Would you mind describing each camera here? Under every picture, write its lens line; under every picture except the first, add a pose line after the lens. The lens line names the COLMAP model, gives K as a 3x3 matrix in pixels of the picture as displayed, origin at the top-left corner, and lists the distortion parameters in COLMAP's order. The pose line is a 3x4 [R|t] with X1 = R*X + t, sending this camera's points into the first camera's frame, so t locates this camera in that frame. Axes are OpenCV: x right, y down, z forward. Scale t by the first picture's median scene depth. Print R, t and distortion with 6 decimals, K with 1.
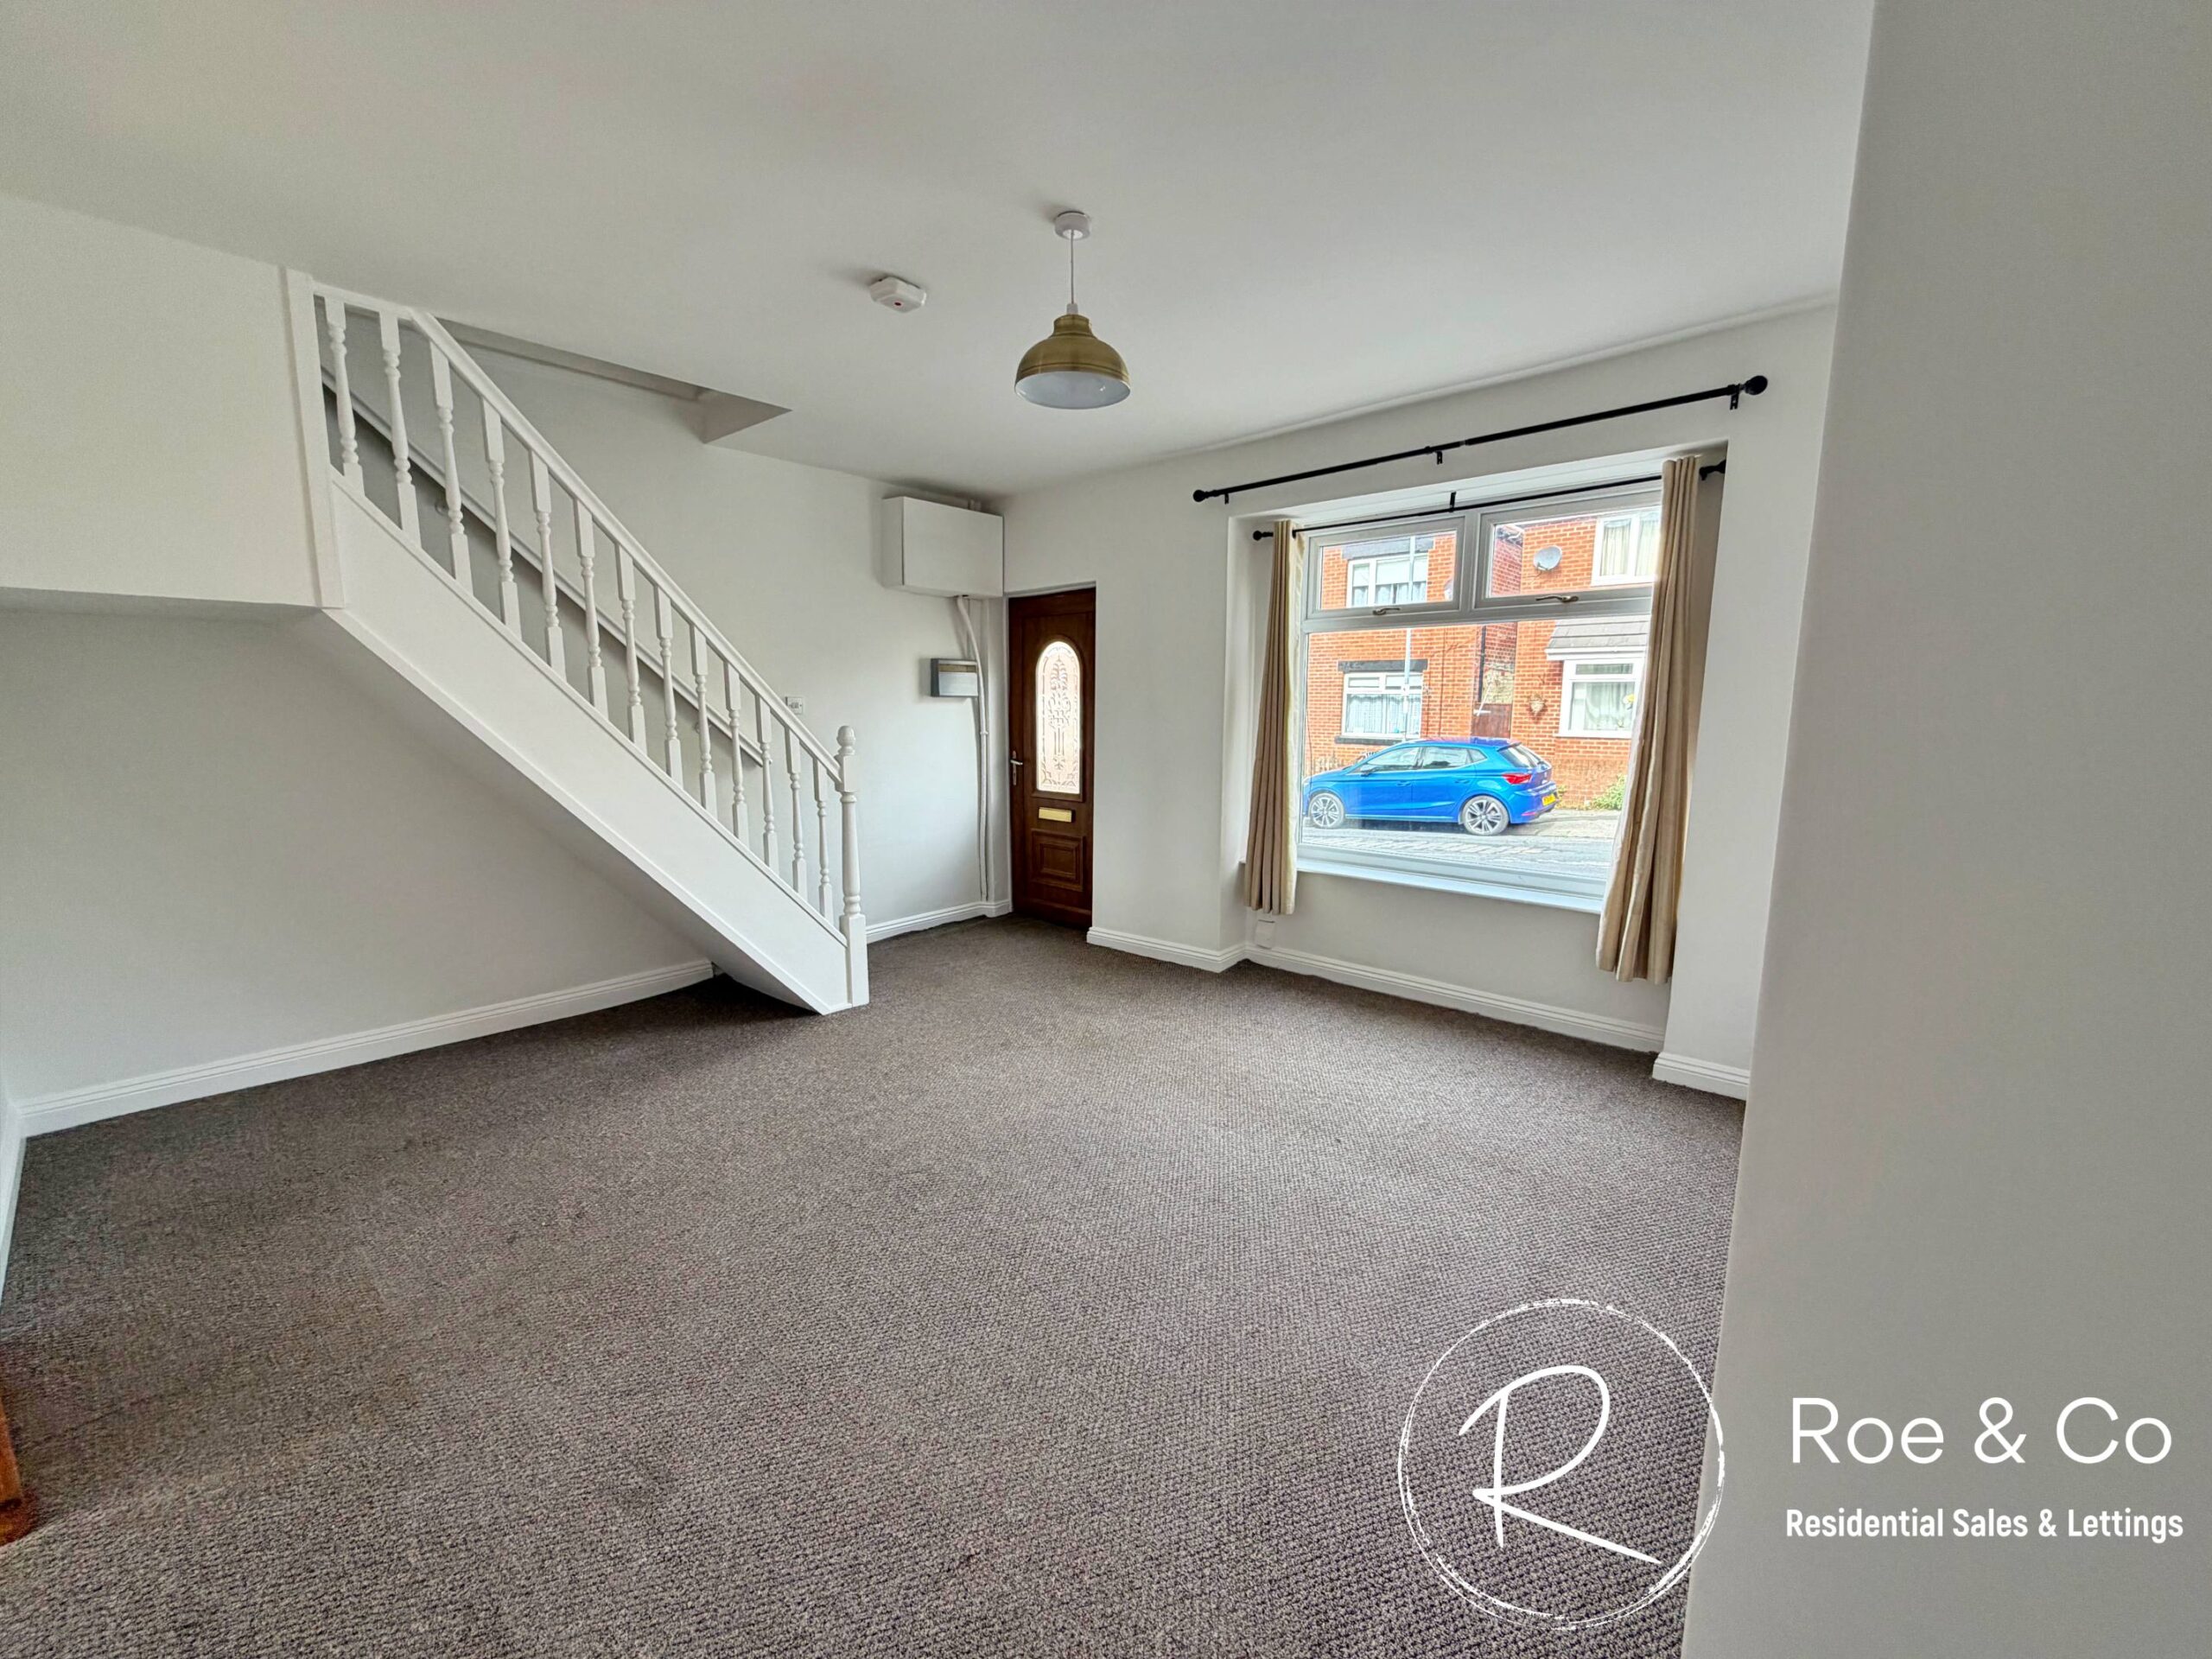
lens RADIAL K [[882.1, 0, 1101.5], [0, 882.1, 833.6], [0, 0, 1]] dist [0.000266, 0.000028]
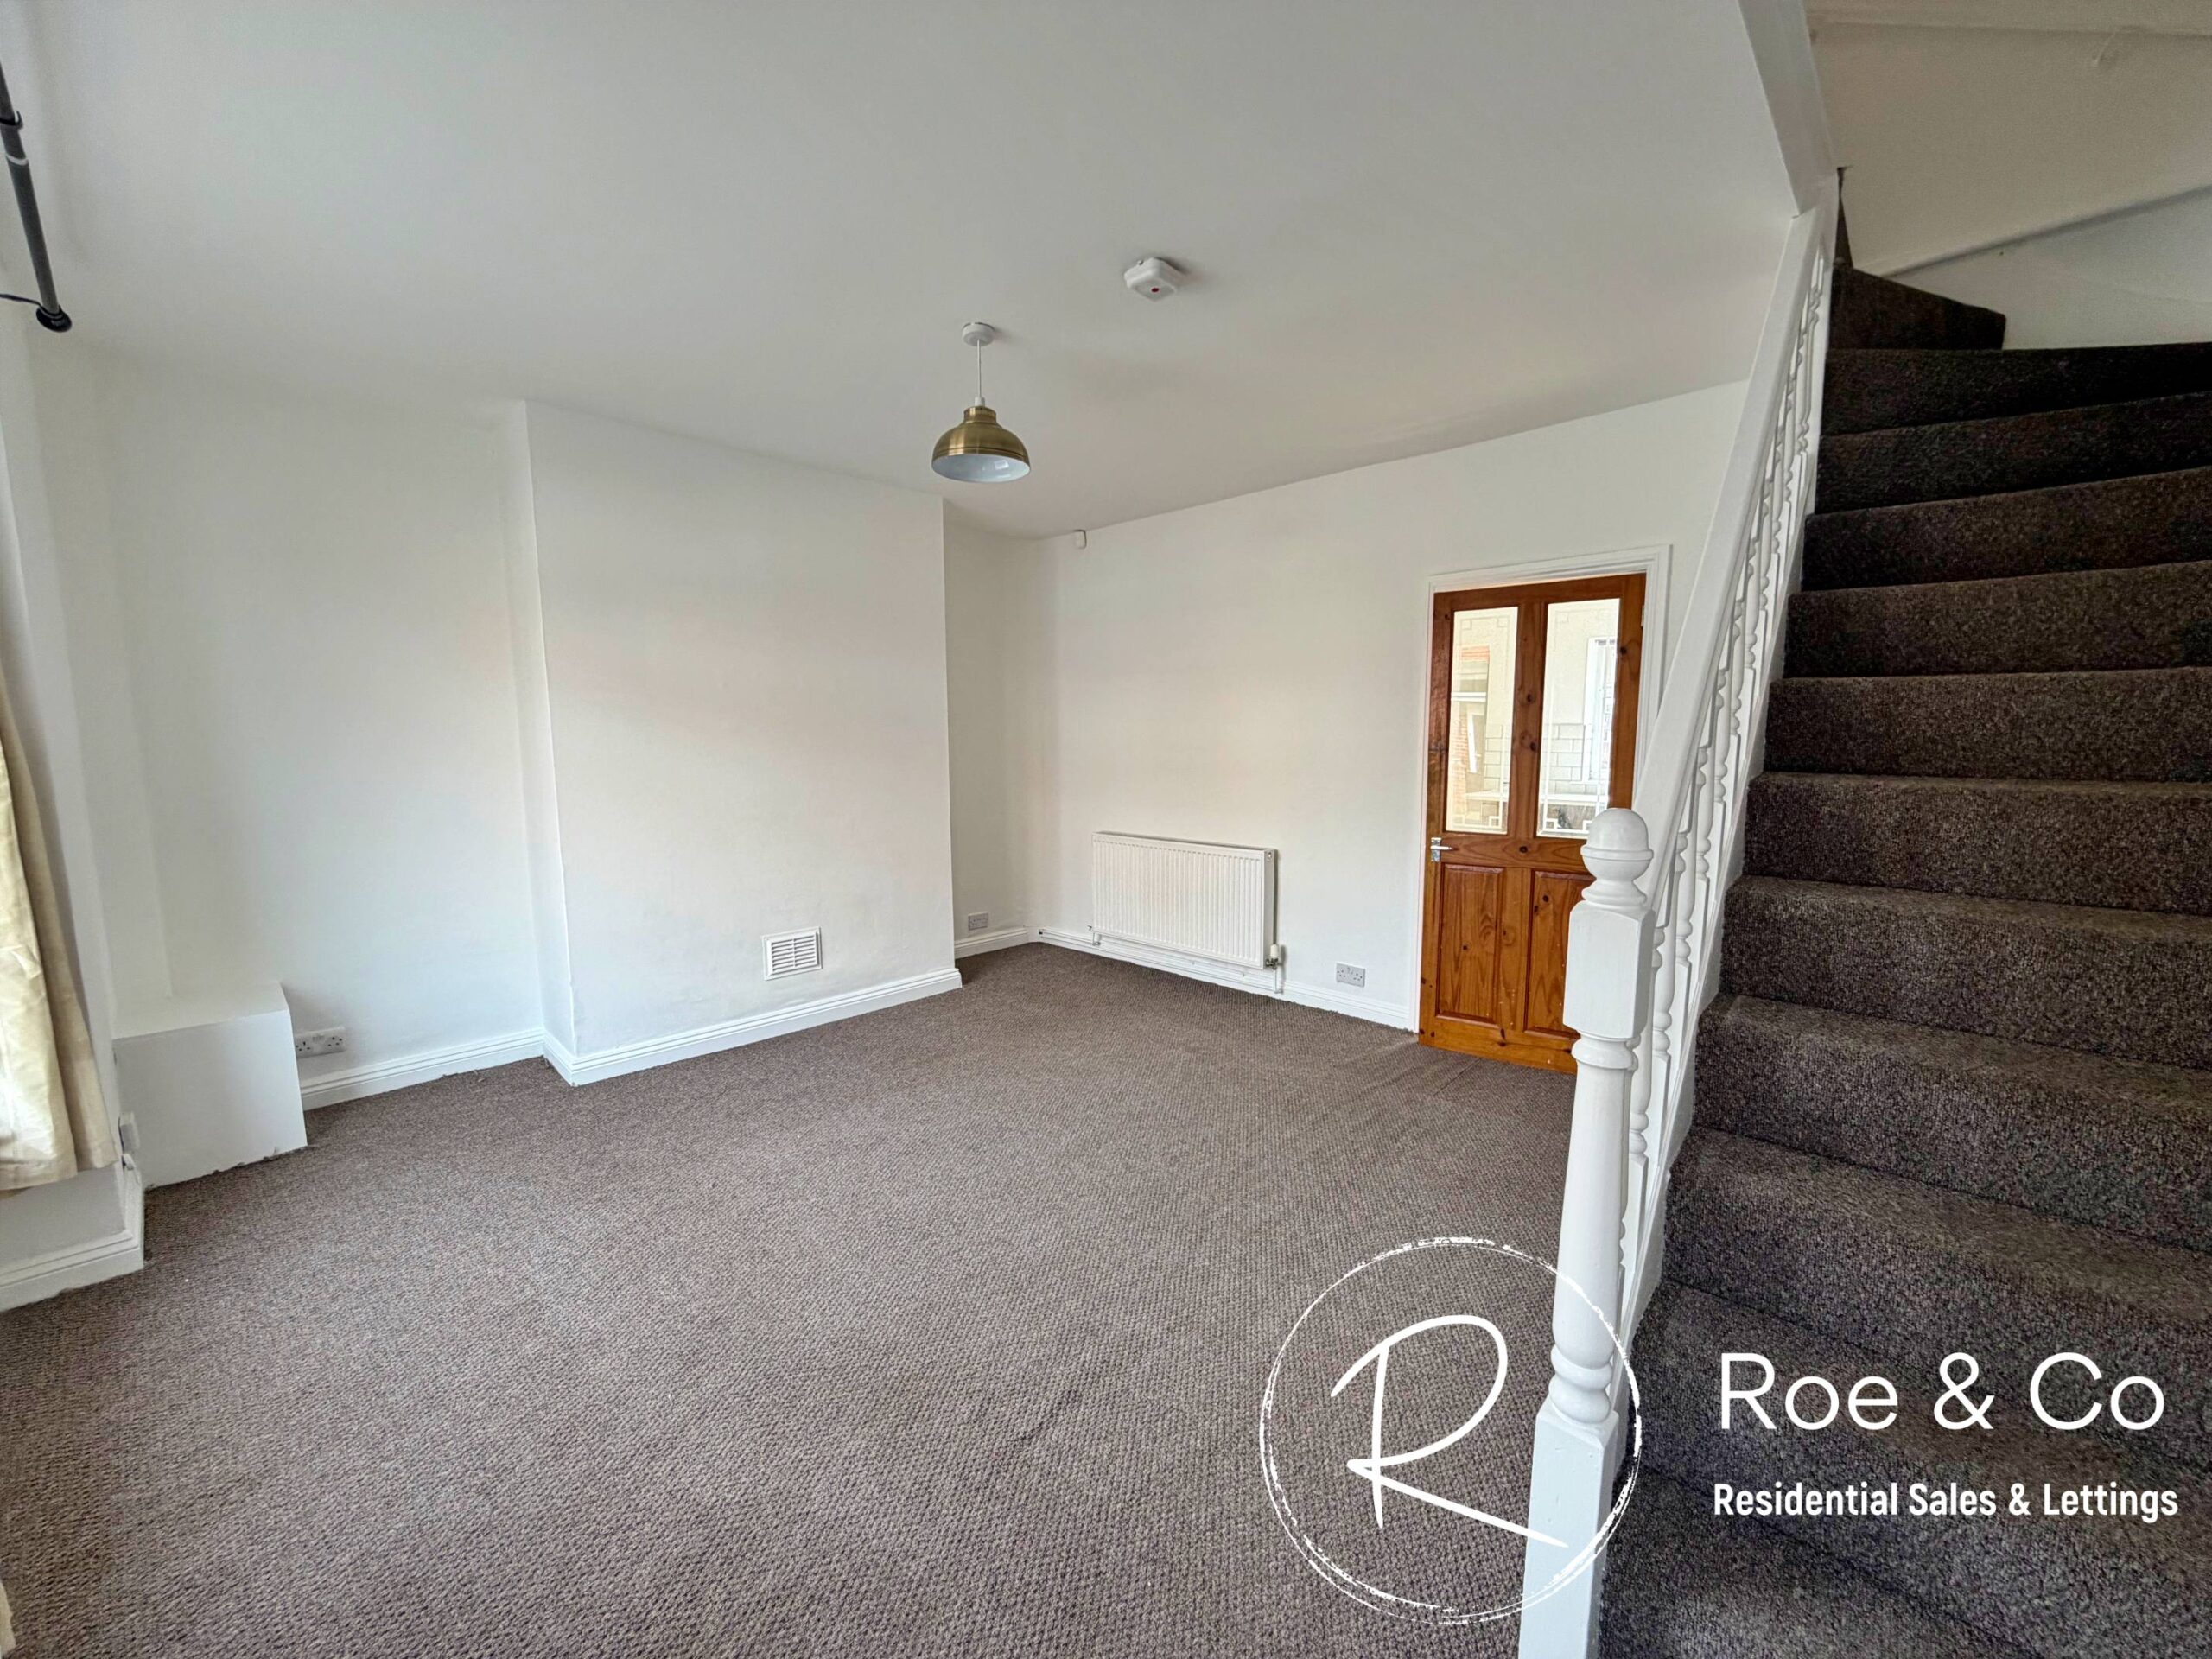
lens RADIAL K [[882.1, 0, 1101.5], [0, 882.1, 833.6], [0, 0, 1]] dist [0.000266, 0.000028]
pose [[-0.999607, 0.002771, 0.027893, -0.143794], [0.009969, 0.965189, 0.261362, -0.214860], [-0.026197, 0.261537, -0.964838, 1.426114]]
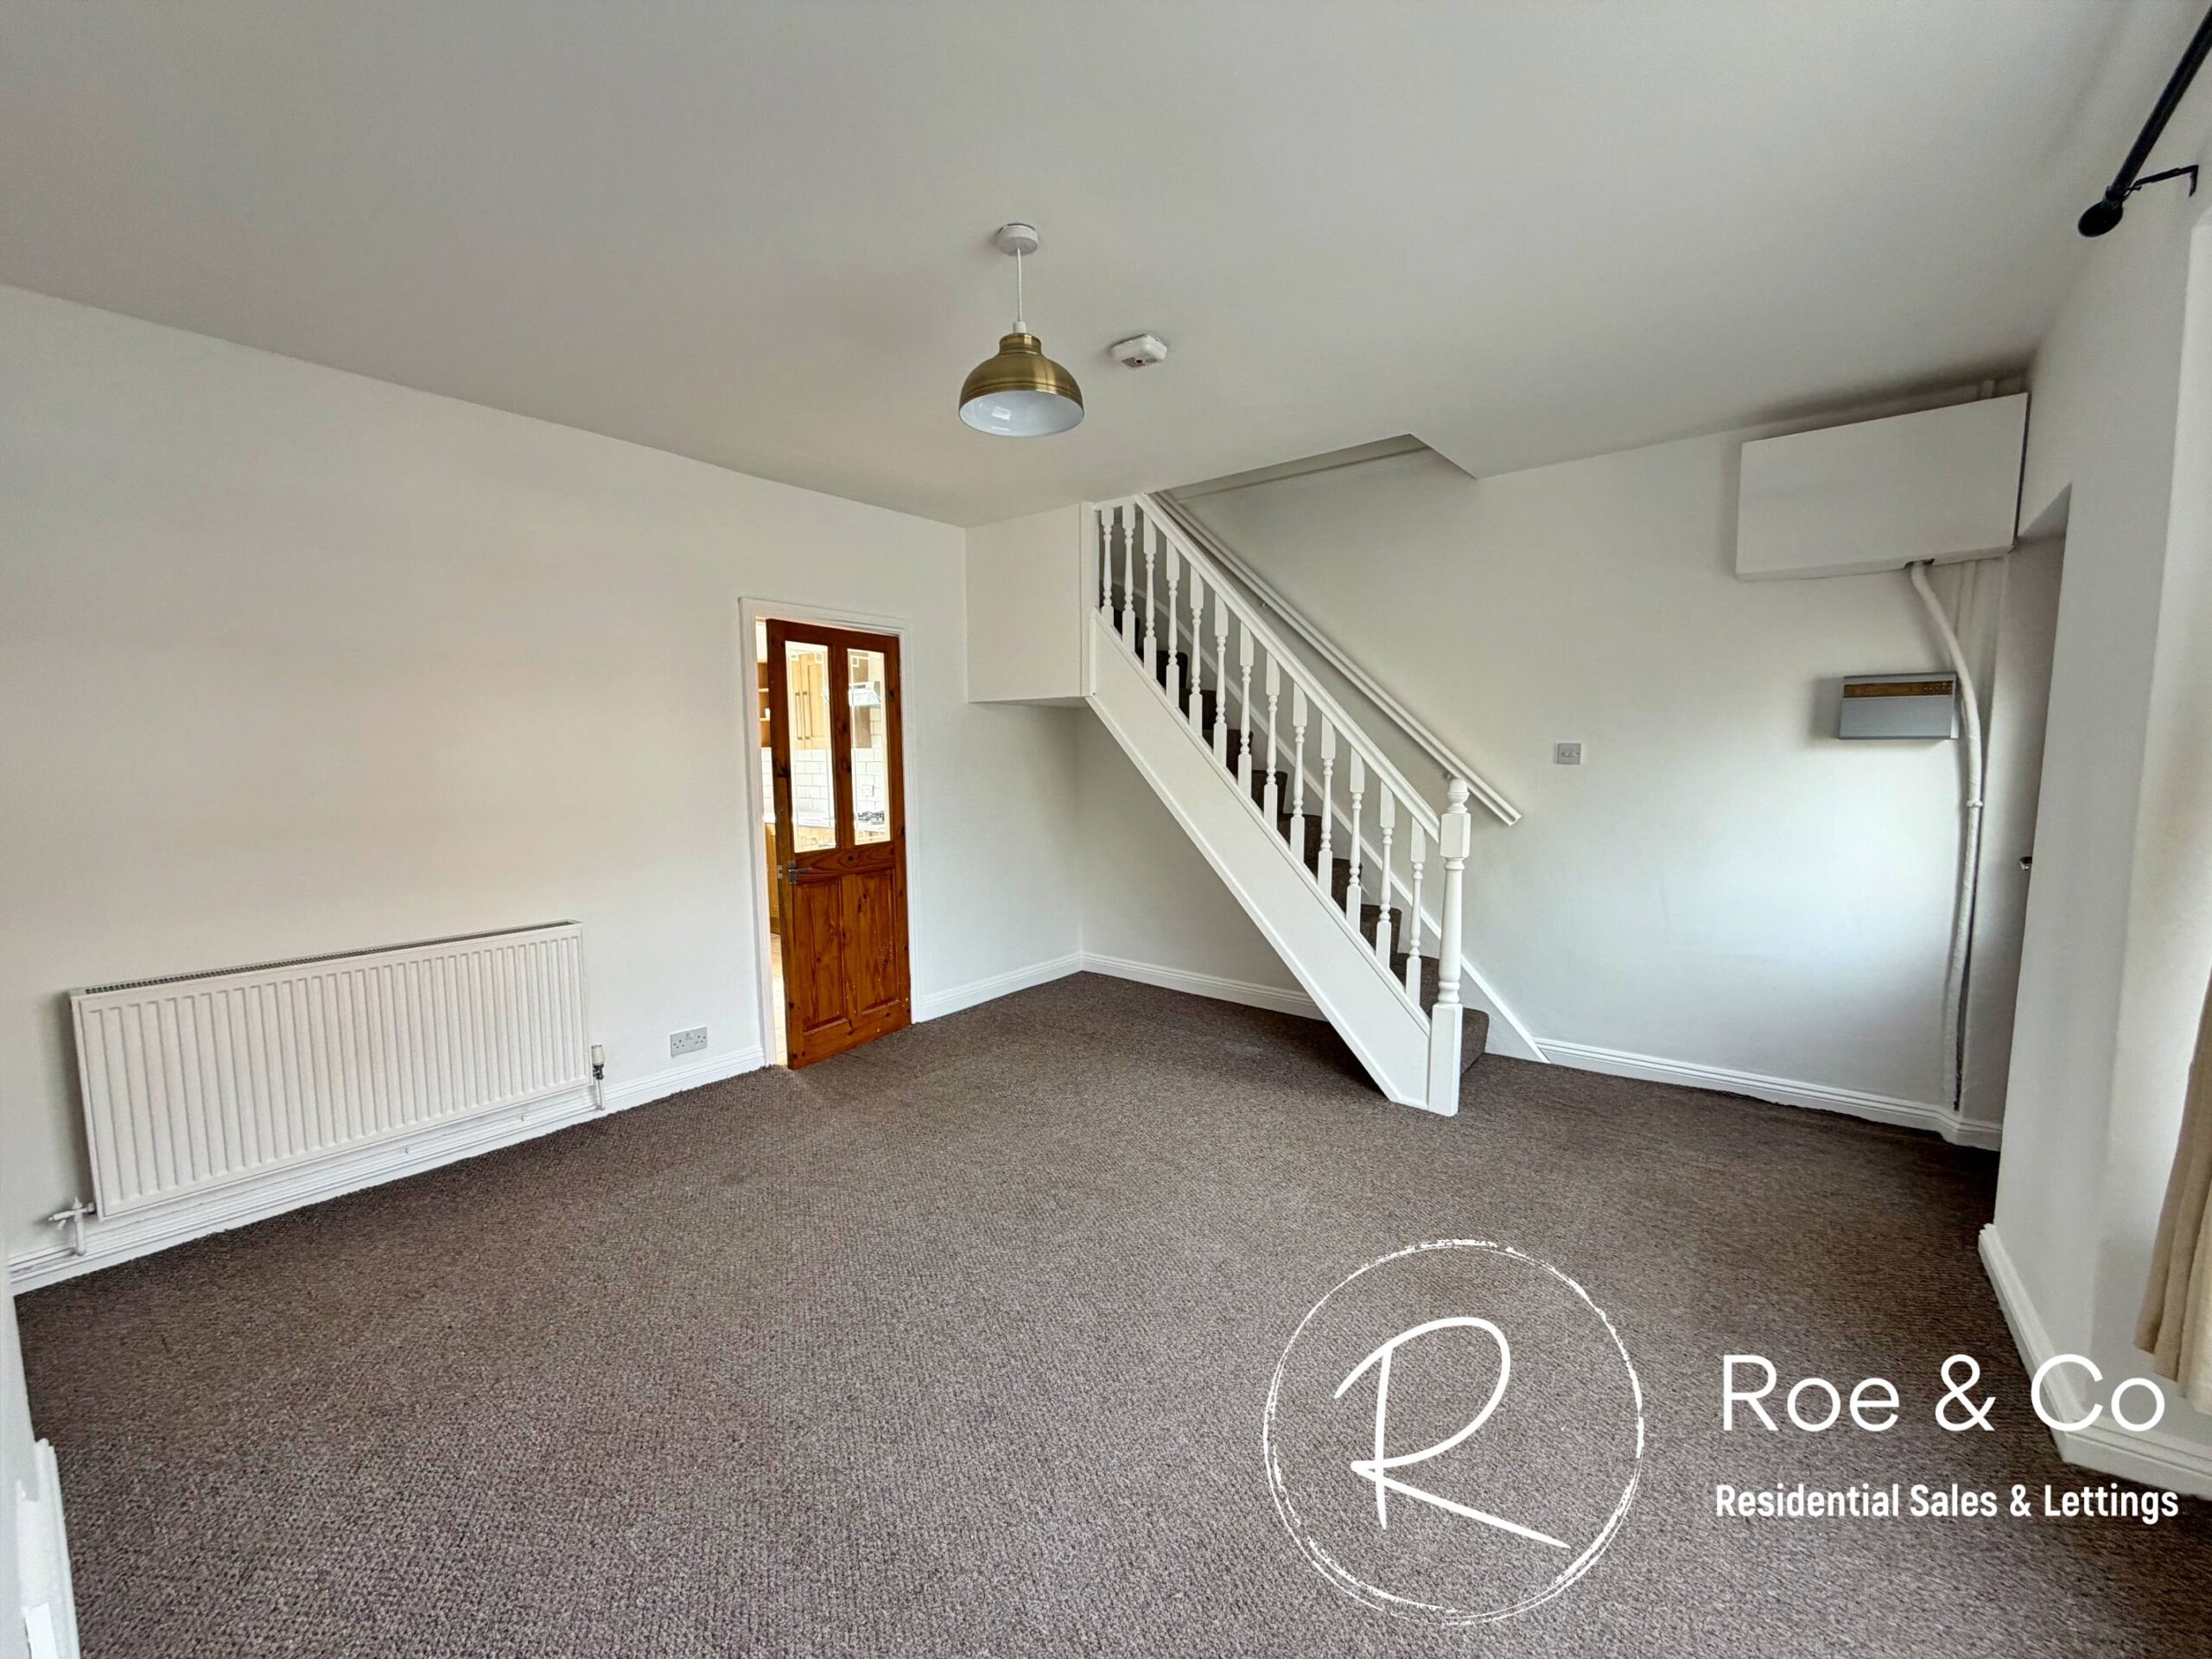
lens RADIAL K [[882.1, 0, 1101.5], [0, 882.1, 833.6], [0, 0, 1]] dist [0.000266, 0.000028]
pose [[0.065023, 0.091269, -0.993701, 0.578776], [-0.140235, 0.986762, 0.081455, -0.101116], [0.987981, 0.134055, 0.076961, 0.671504]]
